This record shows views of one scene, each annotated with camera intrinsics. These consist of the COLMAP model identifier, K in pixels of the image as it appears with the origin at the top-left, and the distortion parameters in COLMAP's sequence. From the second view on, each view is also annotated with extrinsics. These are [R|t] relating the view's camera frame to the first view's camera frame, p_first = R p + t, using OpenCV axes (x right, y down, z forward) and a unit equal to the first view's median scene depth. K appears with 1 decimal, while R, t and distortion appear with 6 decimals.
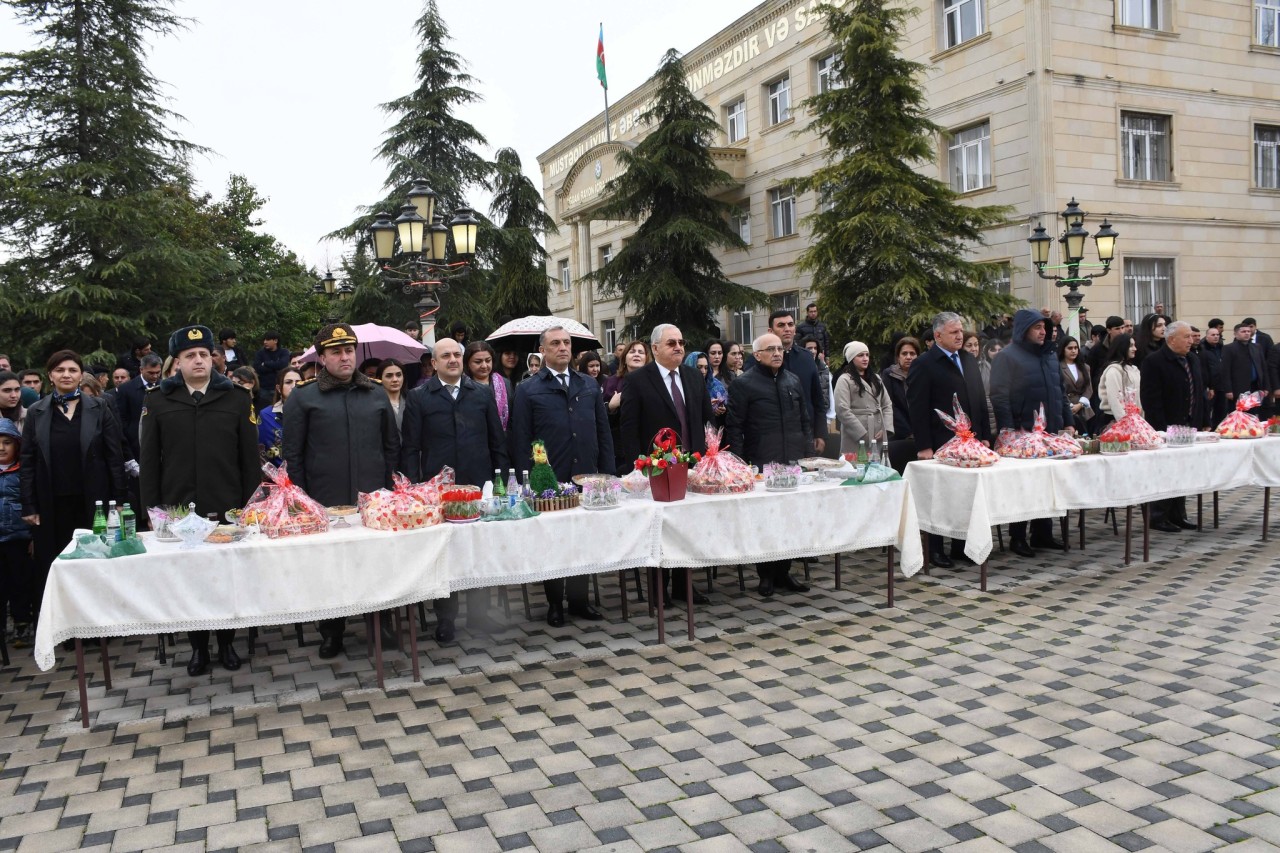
lens RADIAL K [[1036.1, 0, 640.0], [0, 1036.1, 426.5], [0, 0, 1]] dist [-0.138742, 0.132631]
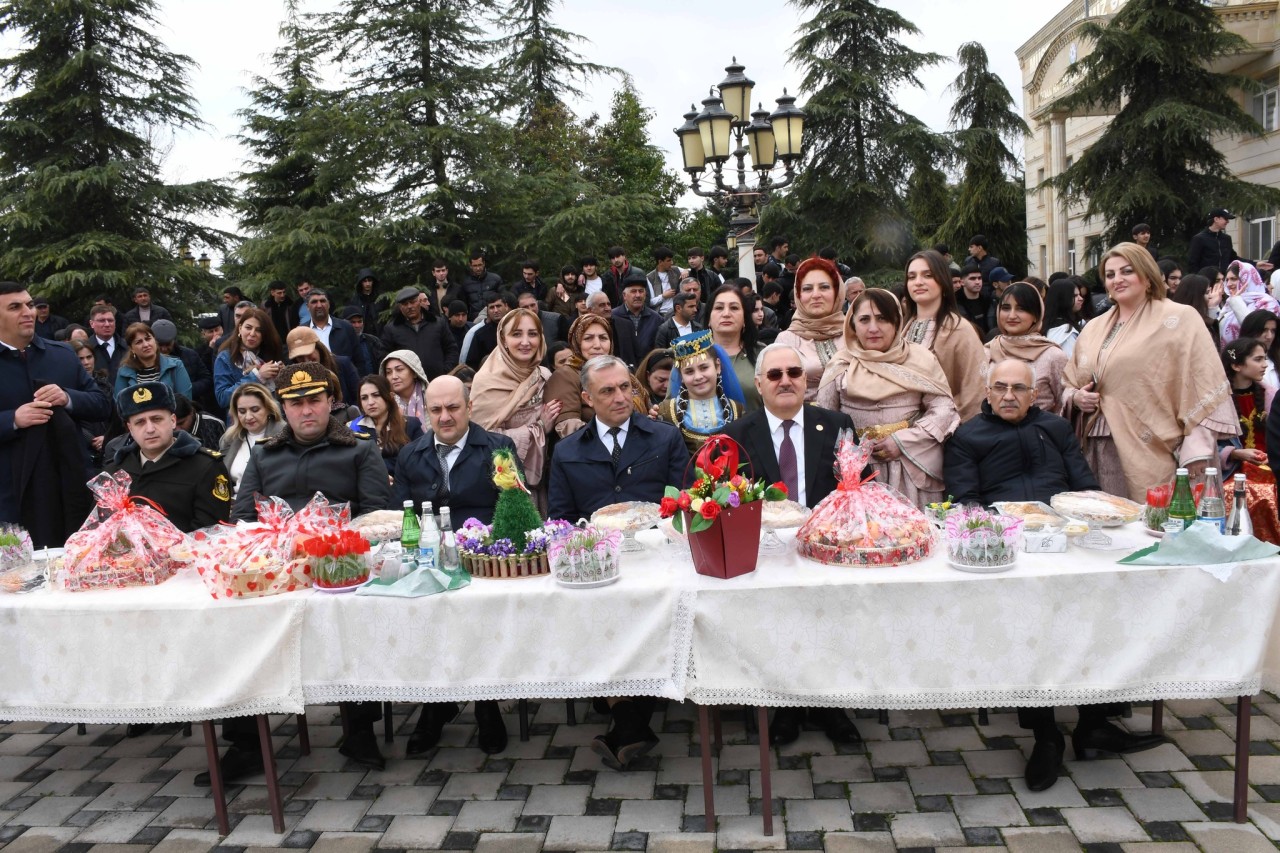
lens RADIAL K [[1036.1, 0, 640.0], [0, 1036.1, 426.5], [0, 0, 1]] dist [-0.138742, 0.132631]
pose [[0.883583, 0.041600, -0.466423, 0.053547], [-0.006896, 0.997094, 0.075867, -0.009783], [0.468224, -0.063819, 0.881302, 0.123011]]
